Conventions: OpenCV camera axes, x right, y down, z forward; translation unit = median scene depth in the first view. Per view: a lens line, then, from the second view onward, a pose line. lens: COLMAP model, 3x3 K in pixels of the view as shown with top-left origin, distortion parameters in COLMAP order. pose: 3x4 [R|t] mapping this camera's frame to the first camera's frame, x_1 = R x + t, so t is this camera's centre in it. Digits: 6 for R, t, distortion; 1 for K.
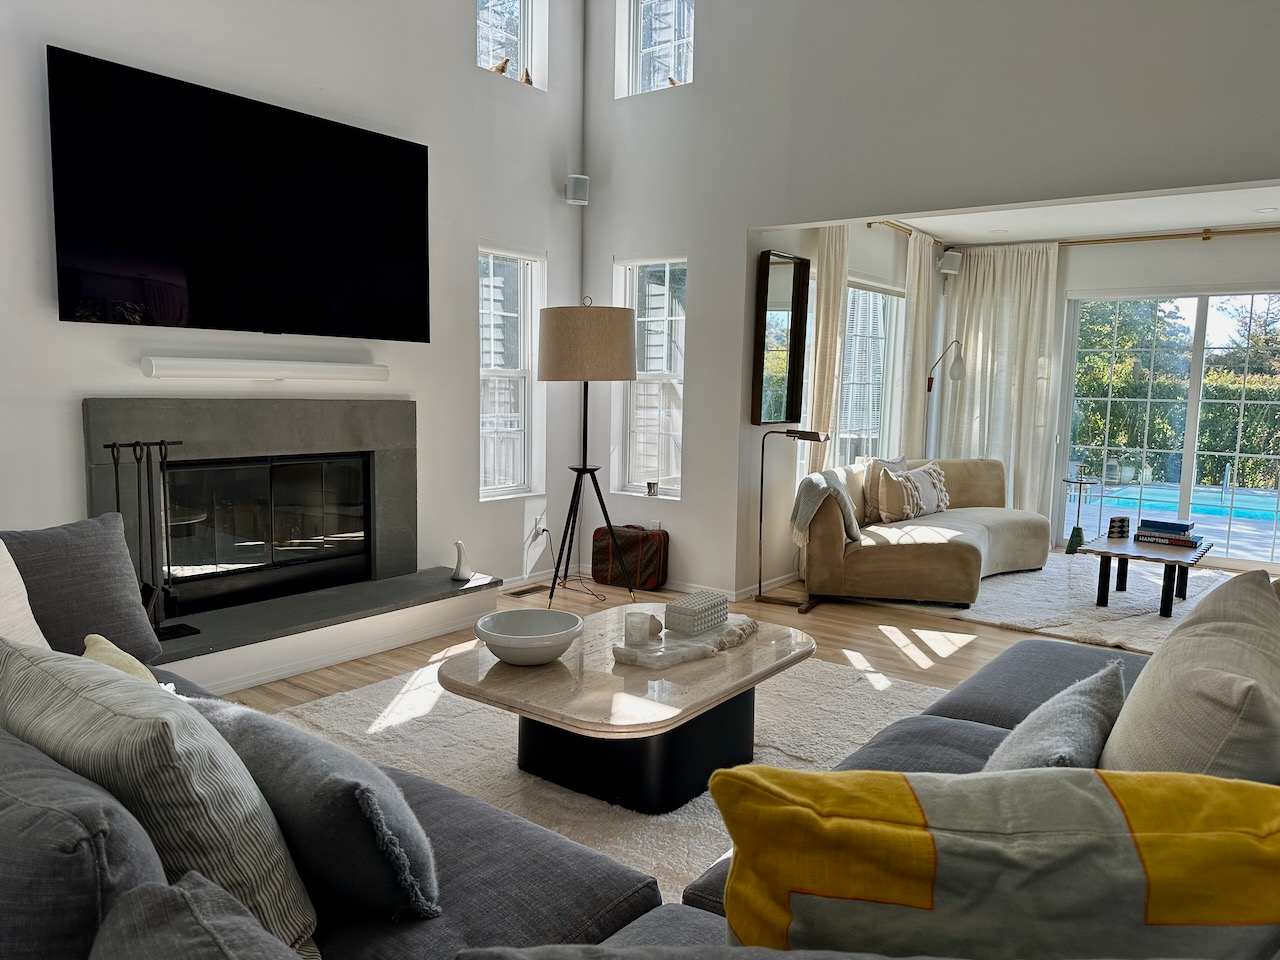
lens RADIAL K [[889.9, 0, 634.5], [0, 889.9, 491.5], [0, 0, 1]] dist [0.058307, -0.075601]
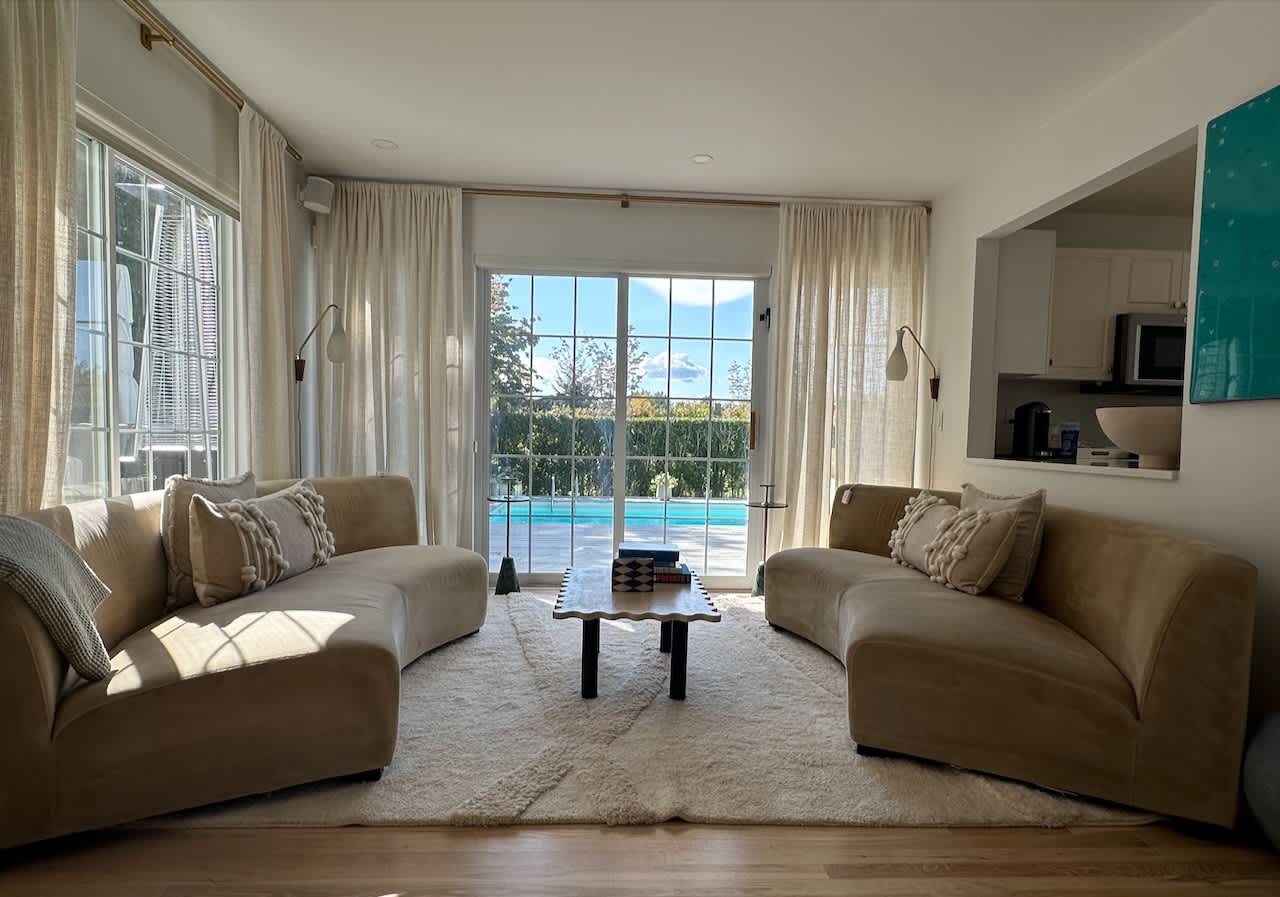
lens RADIAL K [[723.7, 0, 639.7], [0, 723.7, 485.8], [0, 0, 1]] dist [-0.018028, 0.000754]
pose [[0.754542, -0.049861, 0.654355, 0.205766], [0.074730, 0.997152, -0.010190, -0.009358], [-0.651983, 0.056589, 0.756119, 0.537458]]
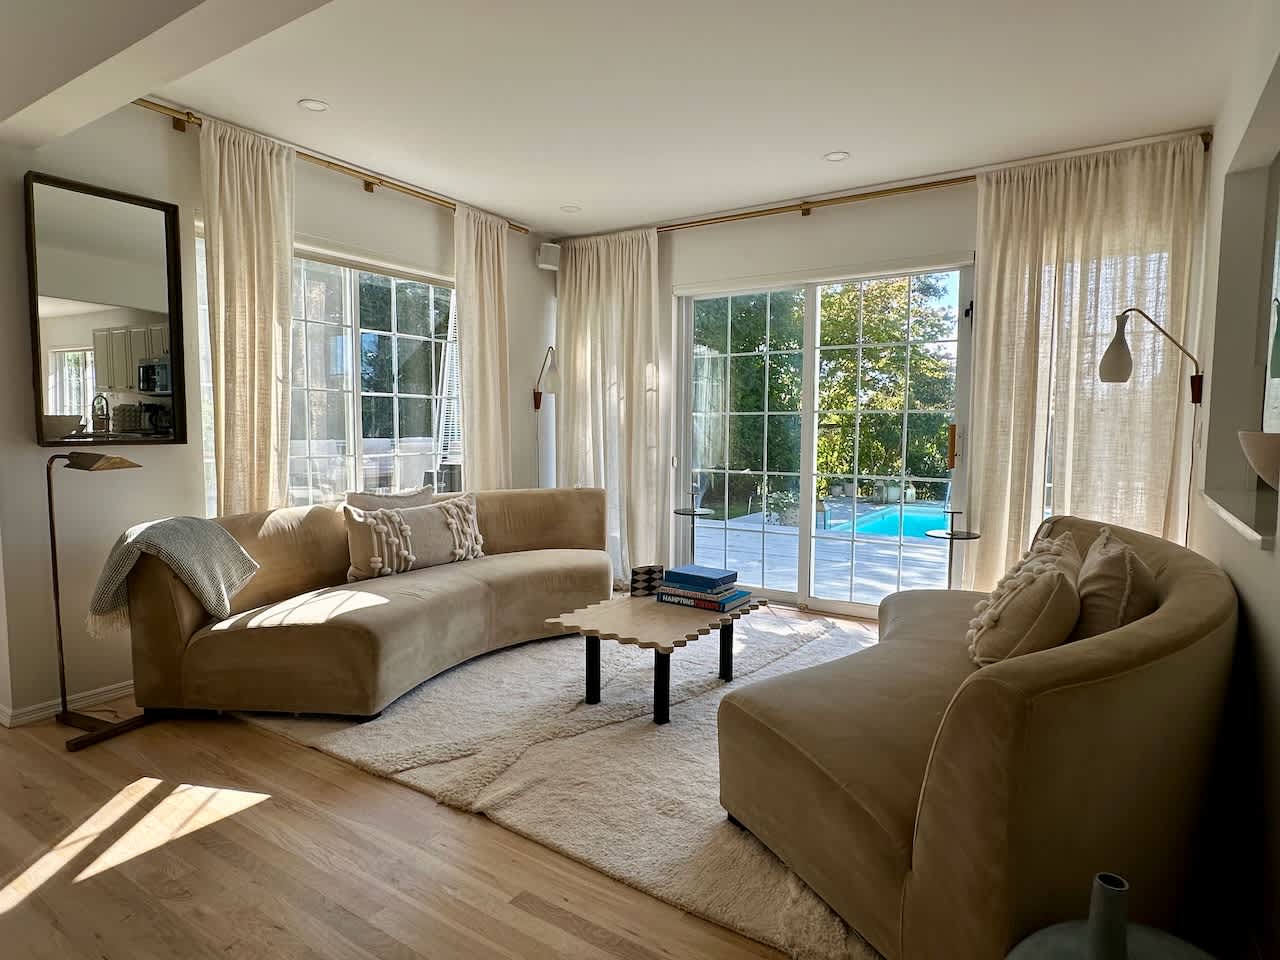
lens RADIAL K [[729.5, 0, 640.0], [0, 729.5, 480.0], [0, 0, 1]] dist [-0.002160, -0.002501]
pose [[0.996751, -0.024356, 0.076773, 0.470325], [0.027964, 0.998537, -0.046278, -0.013275], [-0.075533, 0.048274, 0.995974, 0.398029]]
